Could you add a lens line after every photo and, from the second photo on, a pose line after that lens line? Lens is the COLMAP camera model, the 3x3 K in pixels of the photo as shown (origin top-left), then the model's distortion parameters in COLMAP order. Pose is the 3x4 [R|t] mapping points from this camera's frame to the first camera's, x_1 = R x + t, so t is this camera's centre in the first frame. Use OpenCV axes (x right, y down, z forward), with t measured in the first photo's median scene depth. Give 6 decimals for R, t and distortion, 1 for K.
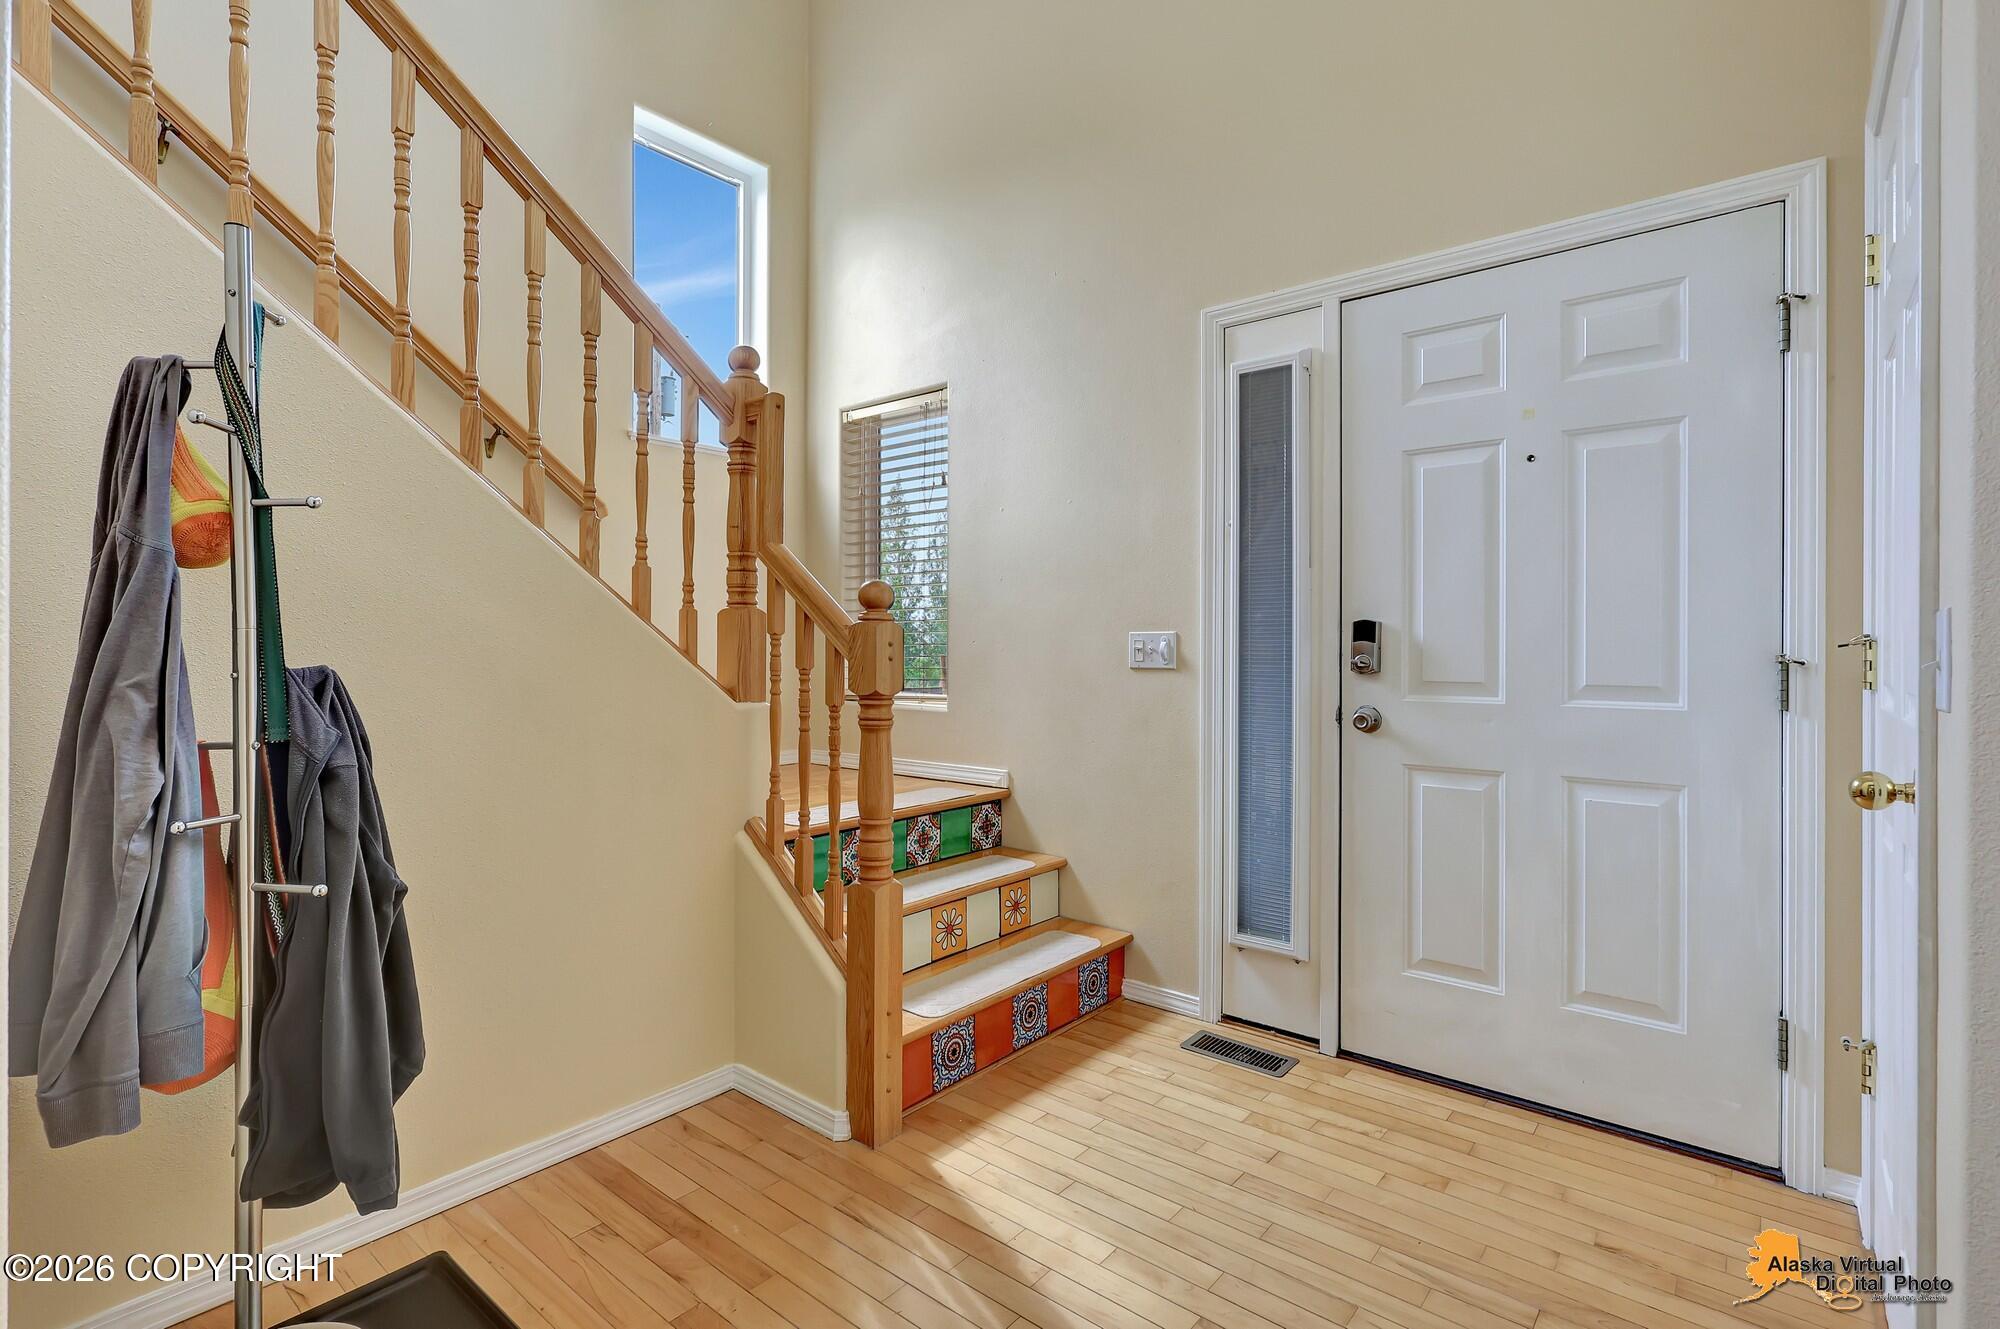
lens RADIAL K [[947.2, 0, 1002.6], [0, 947.2, 648.4], [0, 0, 1]] dist [-0.004038, 0.004452]
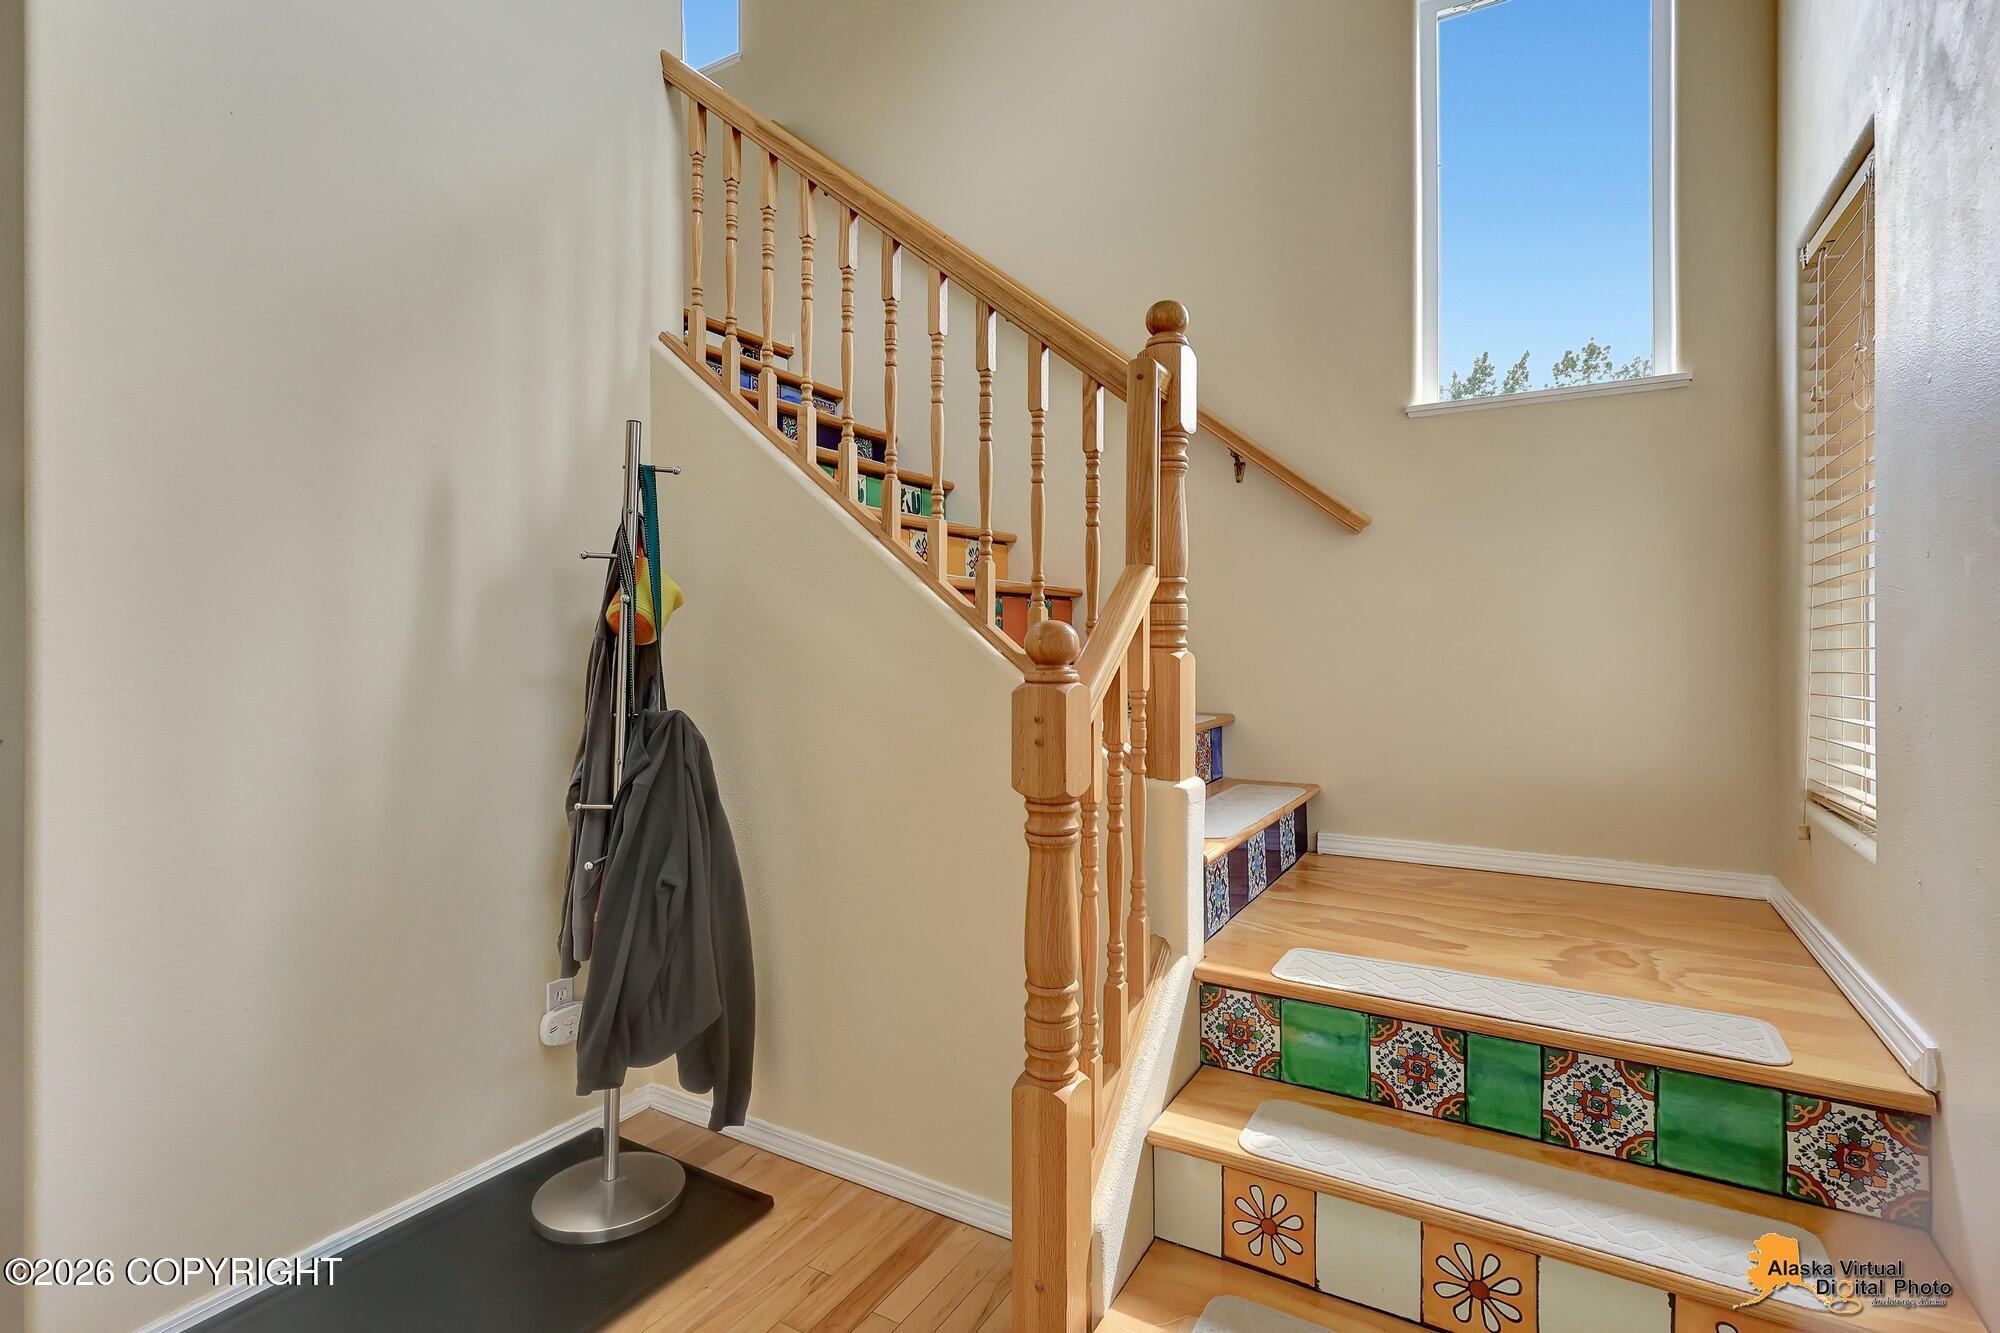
lens RADIAL K [[947.2, 0, 1009.7], [0, 947.2, 641.9], [0, 0, 1]] dist [-0.004038, 0.004452]
pose [[0.159783, -0.003496, -0.987146, 0.569413], [-0.005314, 0.999976, -0.004402, -0.060751], [0.987138, 0.005949, 0.159760, 0.962507]]
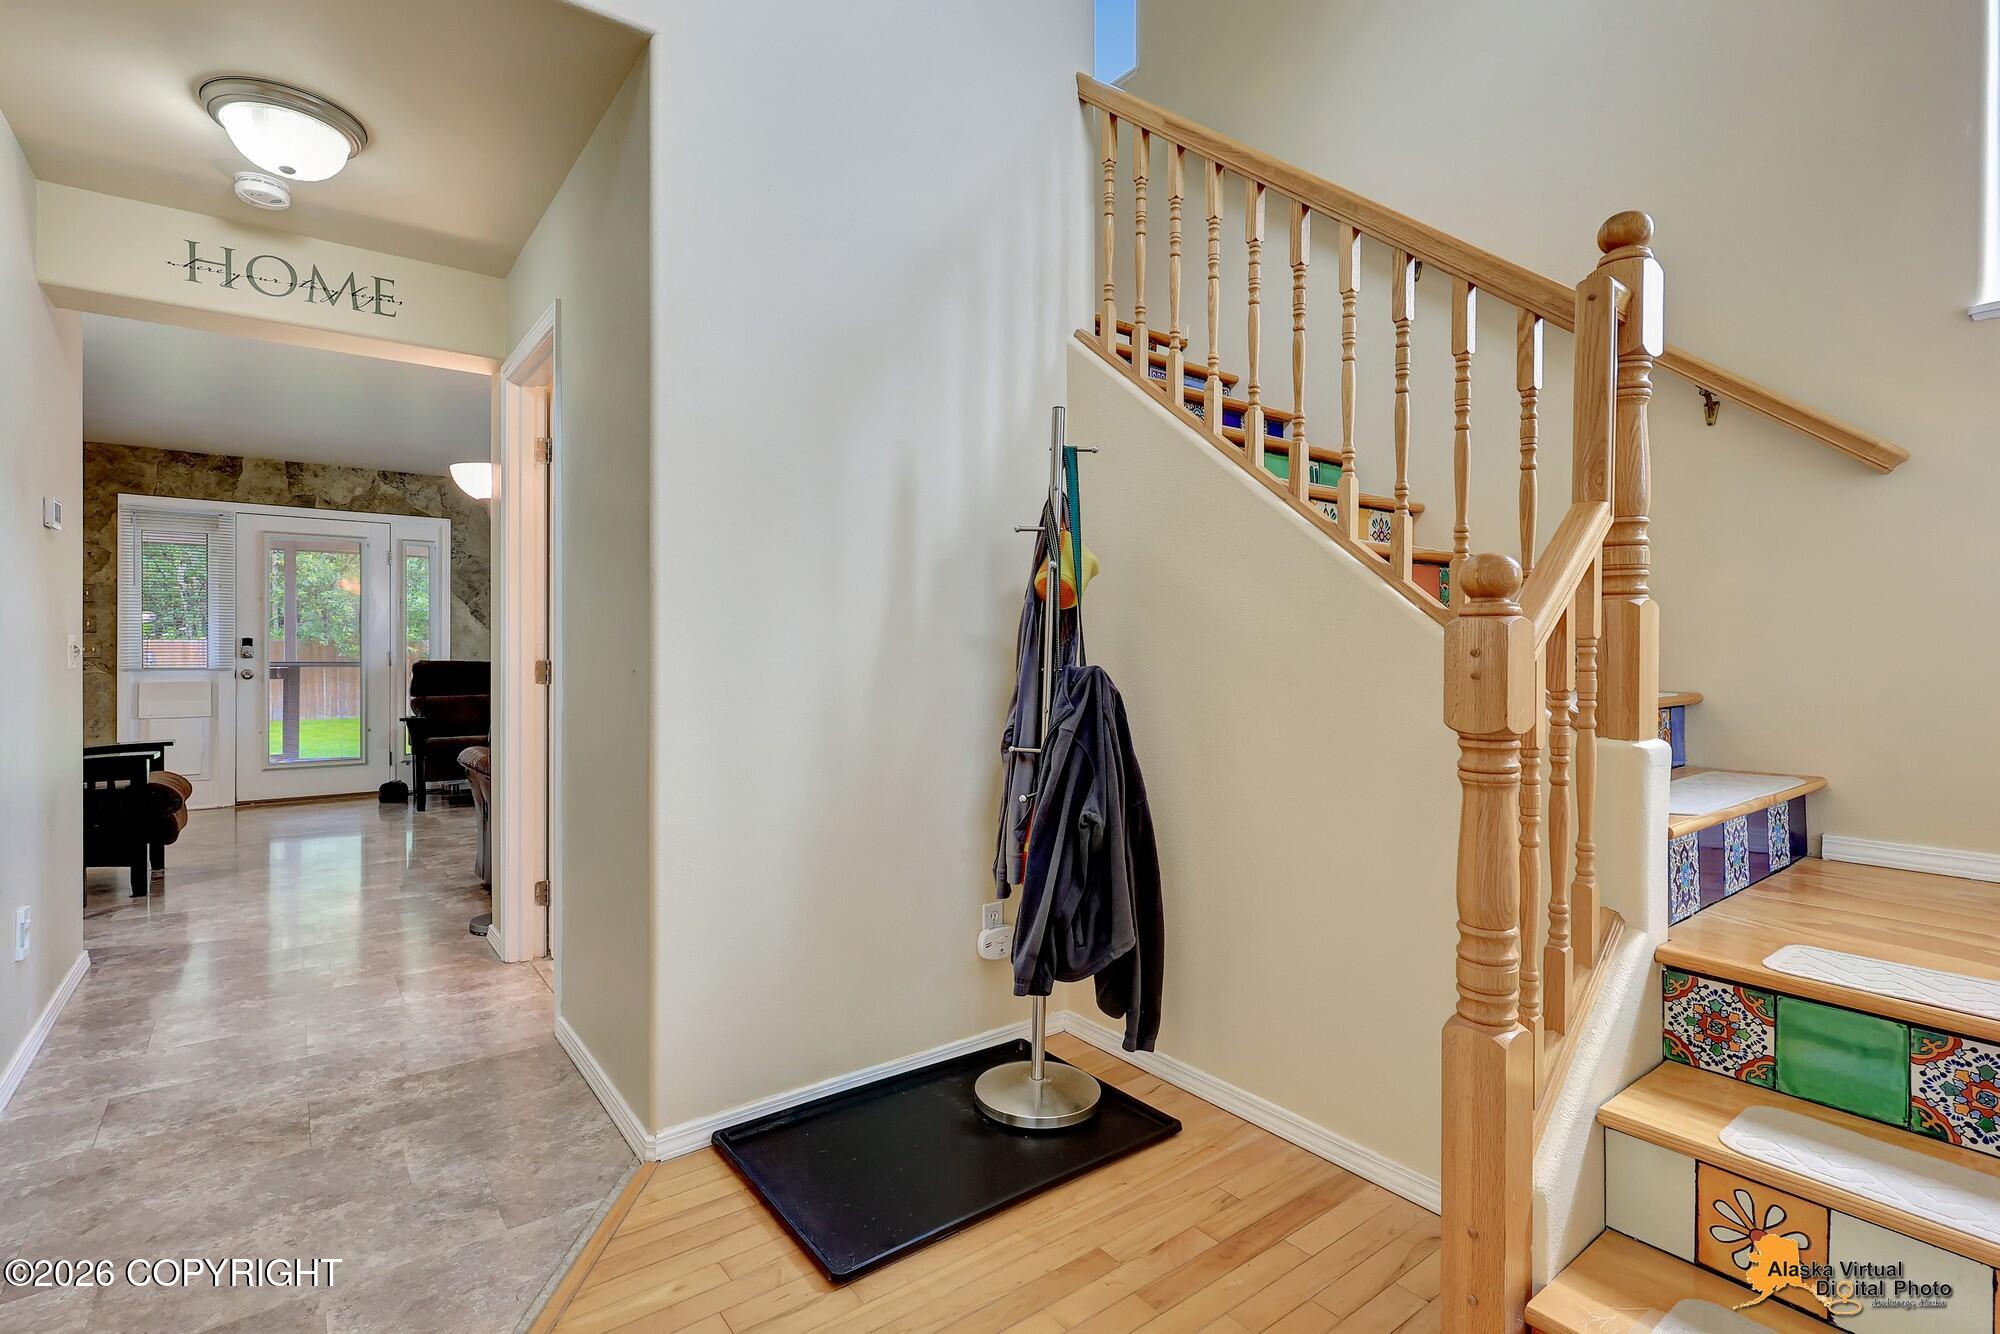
lens RADIAL K [[947.2, 0, 1004.3], [0, 947.2, 661.7], [0, 0, 1]] dist [-0.004038, 0.004452]
pose [[-0.225888, 0.000559, -0.974153, 0.623547], [-0.012395, 0.999917, 0.003448, 0.007323], [0.974074, 0.012853, -0.225862, 0.916218]]
